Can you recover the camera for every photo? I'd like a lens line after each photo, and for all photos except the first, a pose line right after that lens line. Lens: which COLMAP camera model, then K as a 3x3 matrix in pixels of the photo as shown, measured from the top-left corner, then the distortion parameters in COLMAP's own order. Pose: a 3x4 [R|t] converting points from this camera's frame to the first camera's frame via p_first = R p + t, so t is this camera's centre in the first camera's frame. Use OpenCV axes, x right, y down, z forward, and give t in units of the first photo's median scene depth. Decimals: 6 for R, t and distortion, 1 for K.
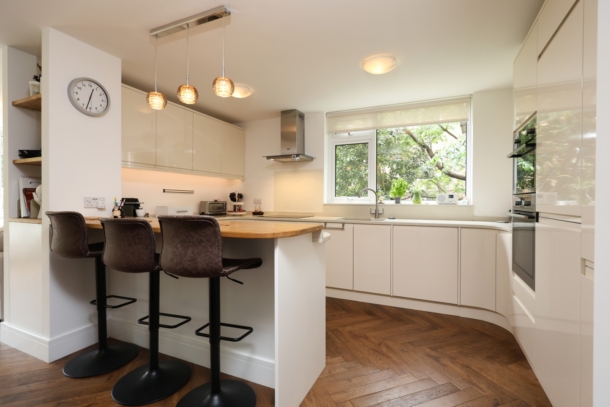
lens RADIAL K [[285.6, 0, 305.0], [0, 285.6, 203.5], [0, 0, 1]] dist [0.001397, 0.000318]
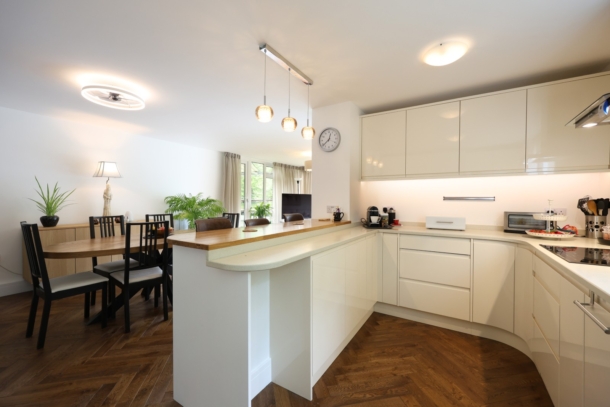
lens RADIAL K [[250.9, 0, 309.4], [0, 250.9, 203.0], [0, 0, 1]] dist [0.001537, 0.000254]
pose [[-0.129915, 0.003803, -0.991518, 0.367376], [-0.019950, 0.999780, 0.006449, -0.027263], [0.991324, 0.020619, -0.129810, 0.681626]]
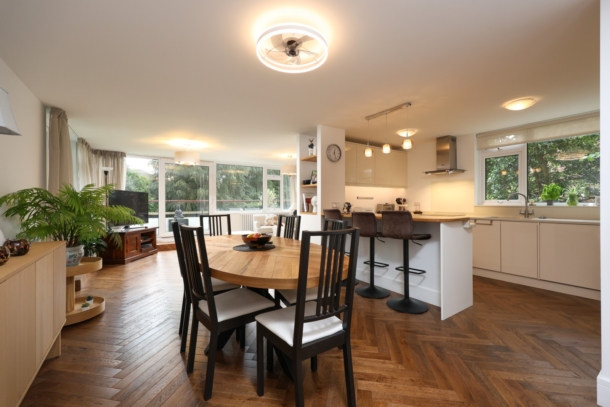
lens RADIAL K [[250.9, 0, 309.4], [0, 250.9, 203.0], [0, 0, 1]] dist [0.001537, 0.000254]
pose [[0.860916, -0.006852, -0.508701, 0.000948], [0.000932, 0.999929, -0.011891, 0.001955], [0.508746, 0.009763, 0.860861, -0.385582]]
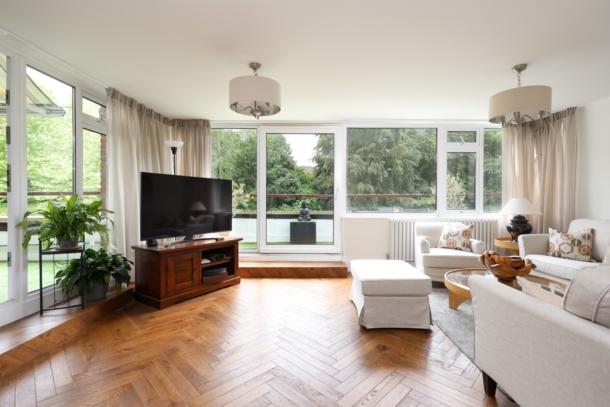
lens RADIAL K [[285.6, 0, 305.0], [0, 285.6, 203.5], [0, 0, 1]] dist [0.001397, 0.000318]
pose [[0.406723, 0.011284, -0.913482, -0.600251], [-0.013462, 0.999889, 0.006358, -0.005679], [0.913452, 0.009711, 0.406830, 0.308608]]
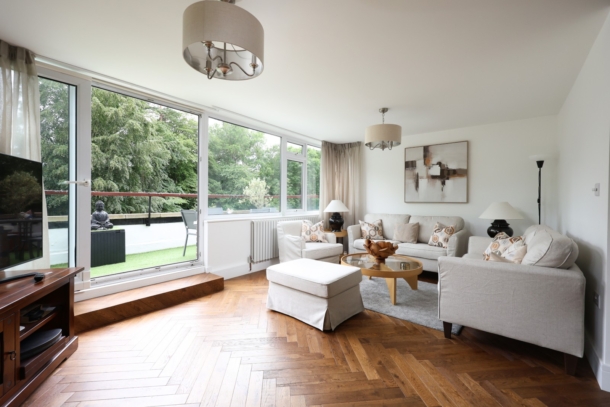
lens RADIAL K [[267.5, 0, 316.1], [0, 267.5, 202.2], [0, 0, 1]] dist [0.000384, 0.000017]
pose [[0.970179, 0.008470, -0.242242, -1.052112], [-0.010319, 0.999927, -0.006364, -0.008406], [0.242170, 0.008673, 0.970195, 0.086553]]
